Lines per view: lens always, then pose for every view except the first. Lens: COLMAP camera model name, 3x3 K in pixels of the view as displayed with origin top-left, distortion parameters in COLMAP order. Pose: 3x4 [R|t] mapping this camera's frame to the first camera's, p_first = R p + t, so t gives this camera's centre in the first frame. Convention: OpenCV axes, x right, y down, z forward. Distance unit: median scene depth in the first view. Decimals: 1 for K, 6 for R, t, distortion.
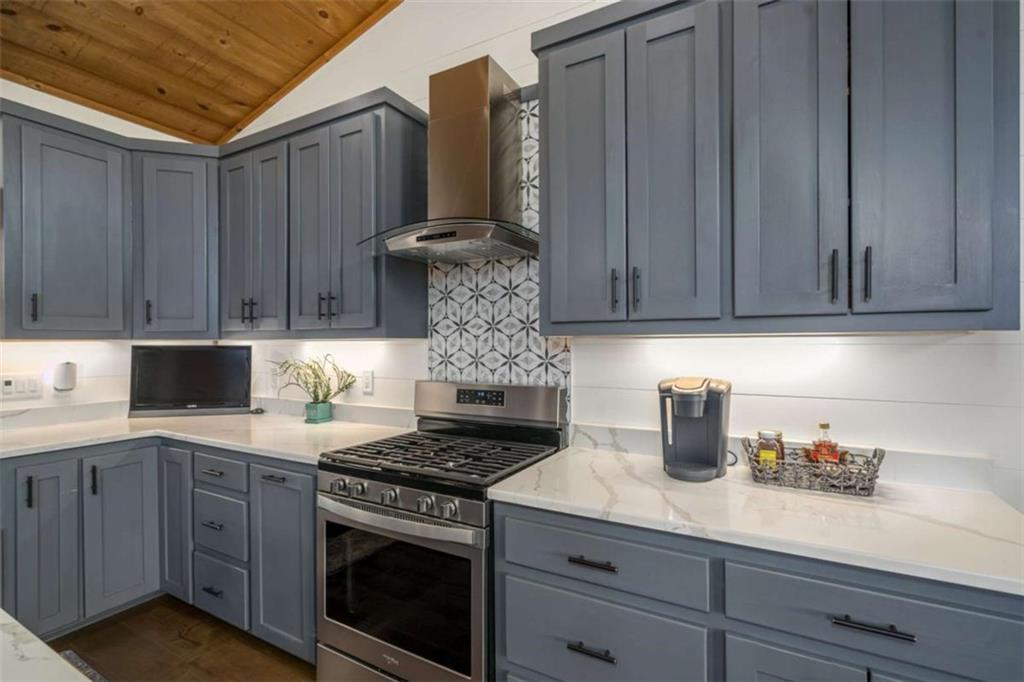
lens RADIAL K [[491.6, 0, 507.1], [0, 491.6, 342.5], [0, 0, 1]] dist [0.001430, 0.001837]
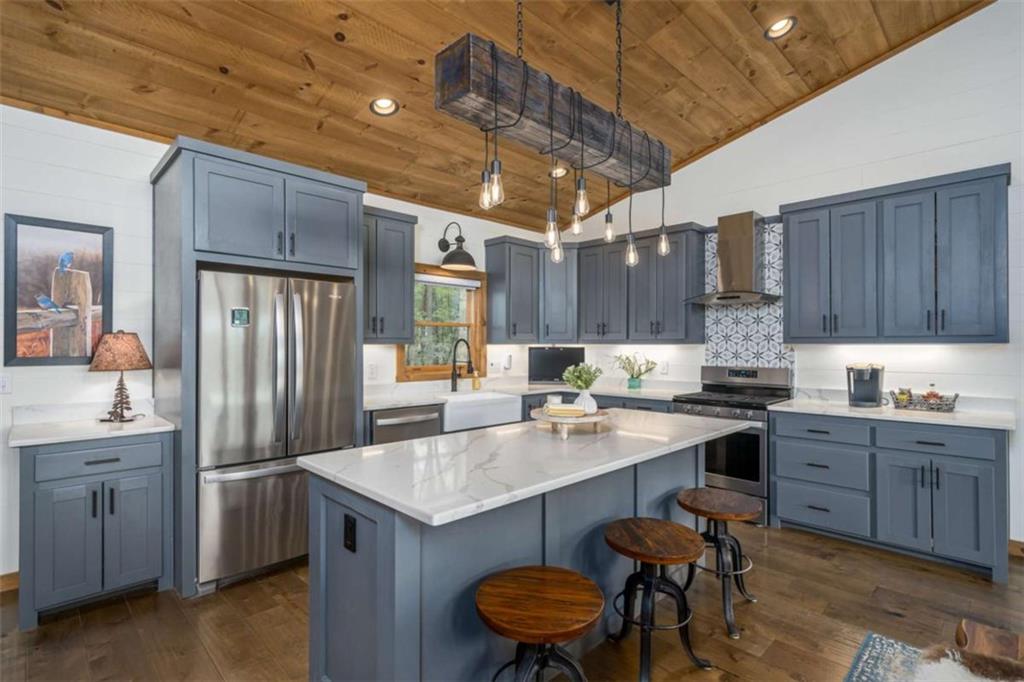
lens RADIAL K [[491.6, 0, 515.8], [0, 491.6, 341.4], [0, 0, 1]] dist [0.001430, 0.001837]
pose [[0.962869, 0.001591, -0.269966, -0.417378], [-0.003359, 0.999976, -0.006085, -0.004962], [0.269949, 0.006766, 0.962851, -1.216681]]
